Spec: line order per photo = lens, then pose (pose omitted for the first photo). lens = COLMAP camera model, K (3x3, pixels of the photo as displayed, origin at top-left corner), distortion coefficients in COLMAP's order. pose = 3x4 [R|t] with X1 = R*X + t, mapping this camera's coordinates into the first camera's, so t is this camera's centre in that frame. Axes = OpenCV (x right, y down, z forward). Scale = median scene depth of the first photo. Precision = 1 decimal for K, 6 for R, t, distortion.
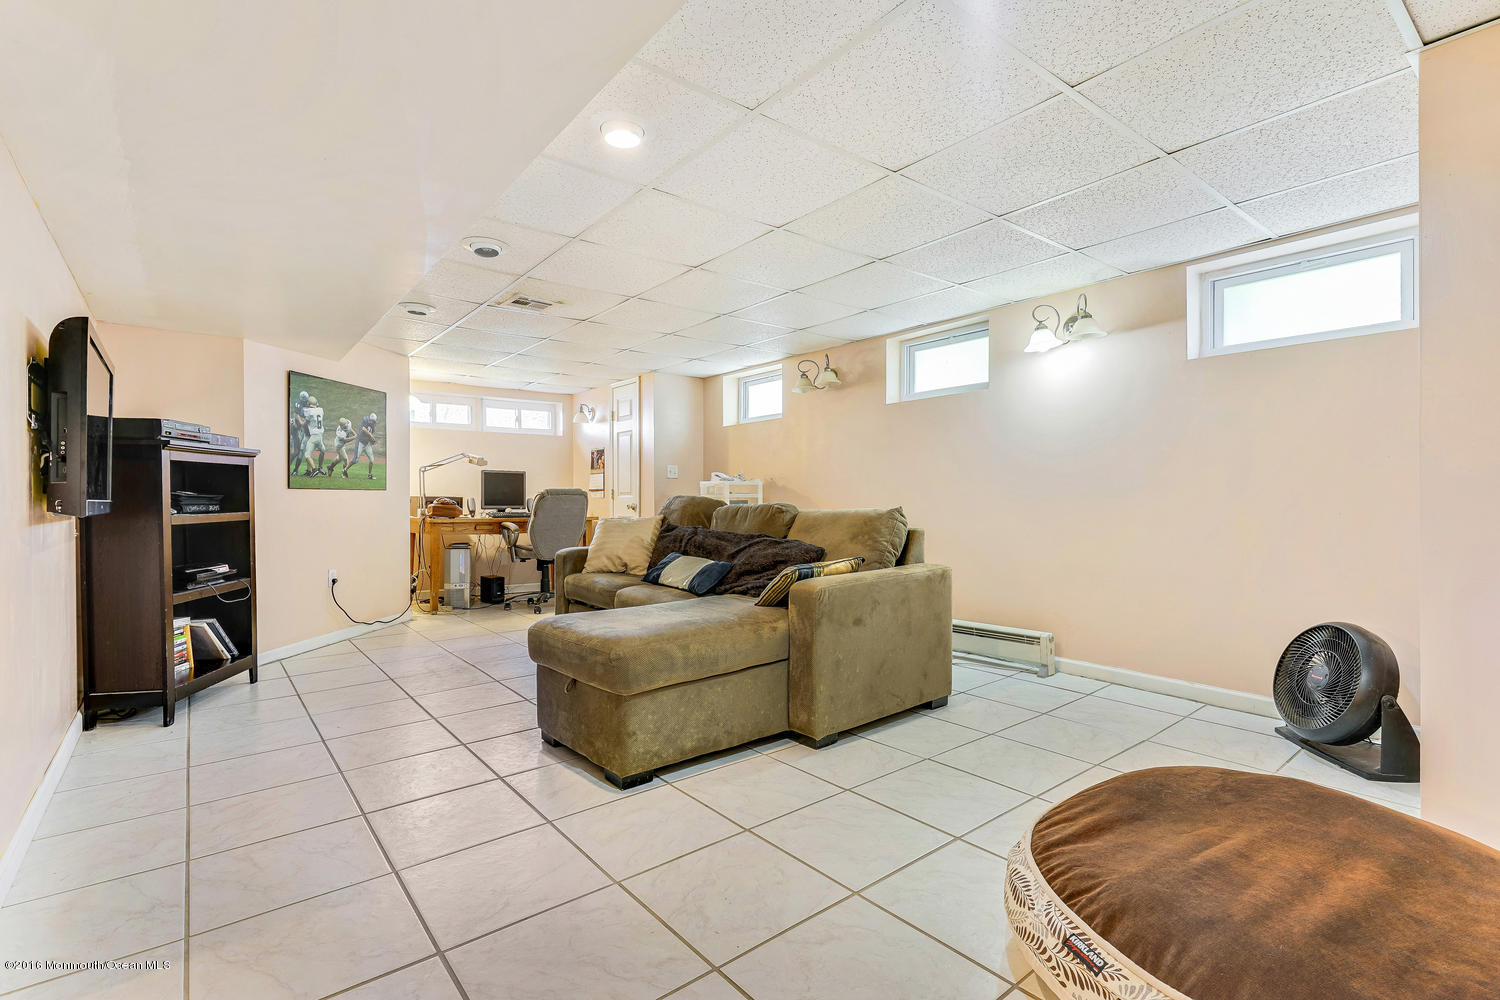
lens RADIAL K [[684.1, 0, 751.1], [0, 684.1, 499.3], [0, 0, 1]] dist [-0.001855, 0.001327]
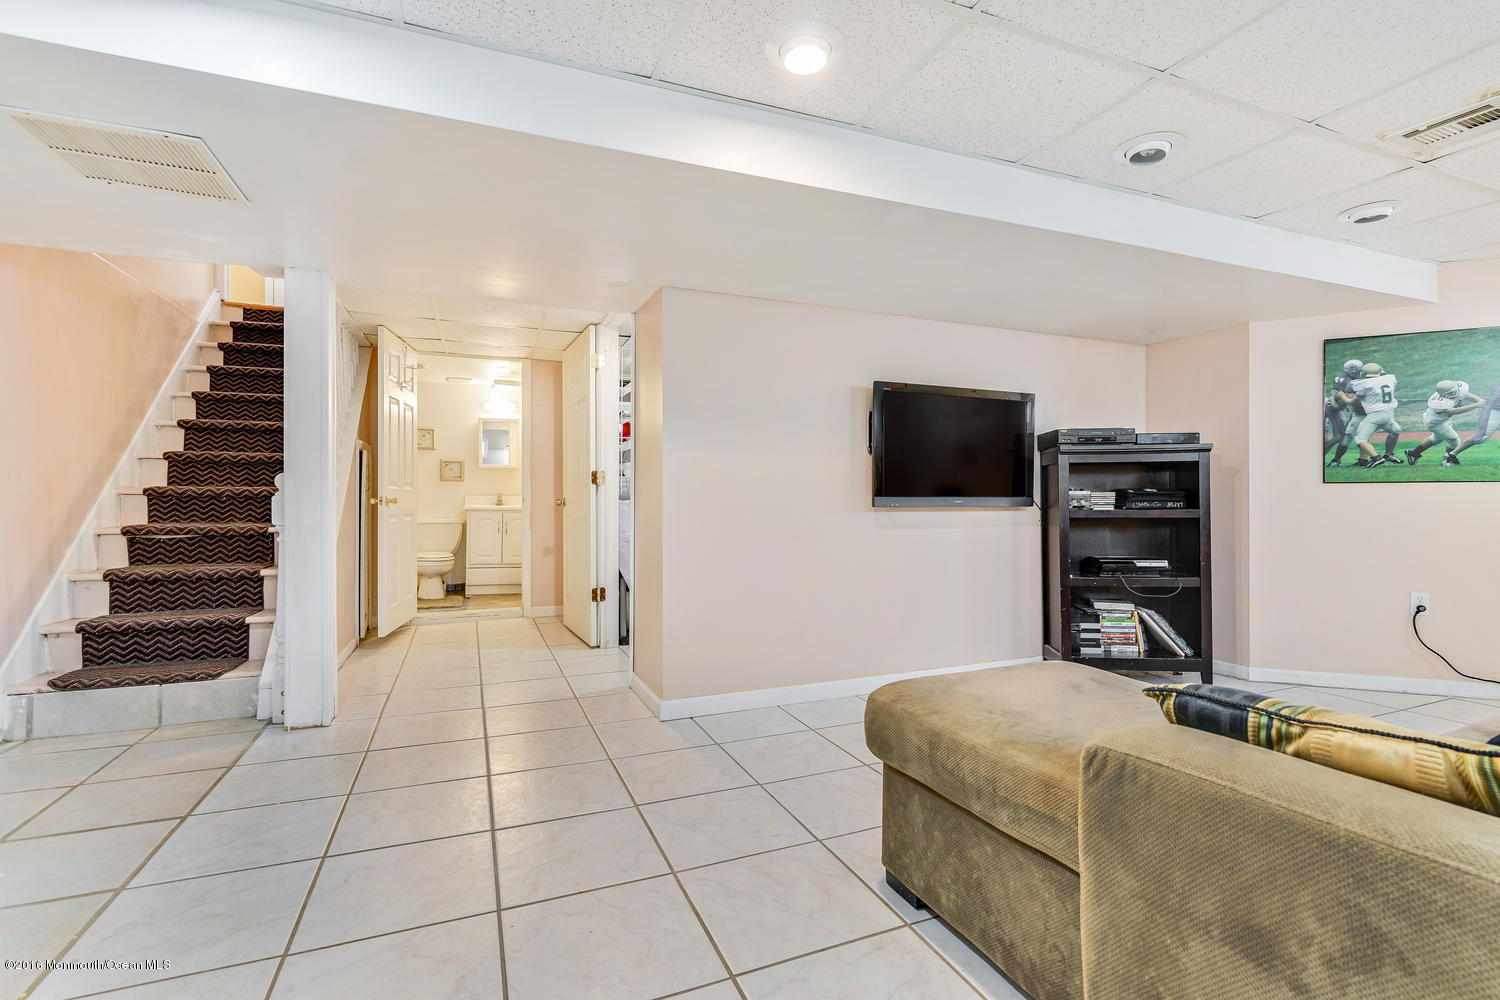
lens RADIAL K [[684.1, 0, 751.1], [0, 684.1, 499.3], [0, 0, 1]] dist [-0.001855, 0.001327]
pose [[-0.276419, 0.008777, -0.960997, 0.300674], [0.001554, 0.999961, 0.008686, -0.004248], [0.961036, 0.000907, -0.276421, 0.546968]]
